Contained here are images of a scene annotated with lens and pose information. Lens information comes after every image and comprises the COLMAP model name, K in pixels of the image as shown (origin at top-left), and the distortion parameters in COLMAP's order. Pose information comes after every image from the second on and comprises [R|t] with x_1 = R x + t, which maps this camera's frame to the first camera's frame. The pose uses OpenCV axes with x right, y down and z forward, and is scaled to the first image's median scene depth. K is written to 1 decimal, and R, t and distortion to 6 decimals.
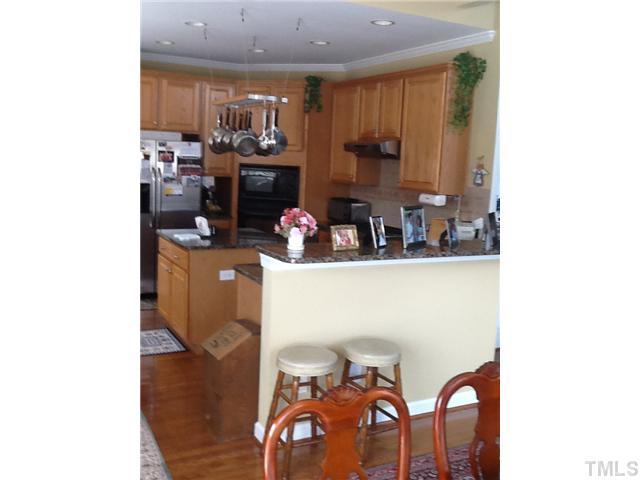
lens RADIAL K [[584.4, 0, 320.0], [0, 584.4, 240.0], [0, 0, 1]] dist [0.002917, 0.001281]
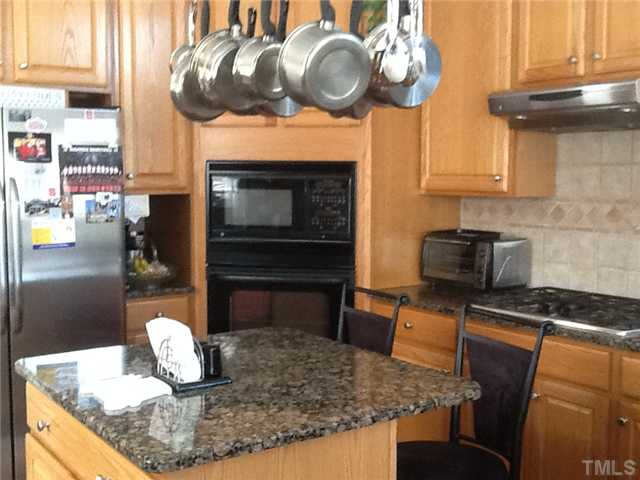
lens RADIAL K [[773.2, 0, 320.0], [0, 773.2, 240.0], [0, 0, 1]] dist [0.004974, 0.013004]
pose [[0.991424, -0.052350, 0.119738, -0.135244], [0.058301, 0.997204, -0.046752, -0.045871], [-0.116955, 0.053332, 0.991704, 0.465862]]
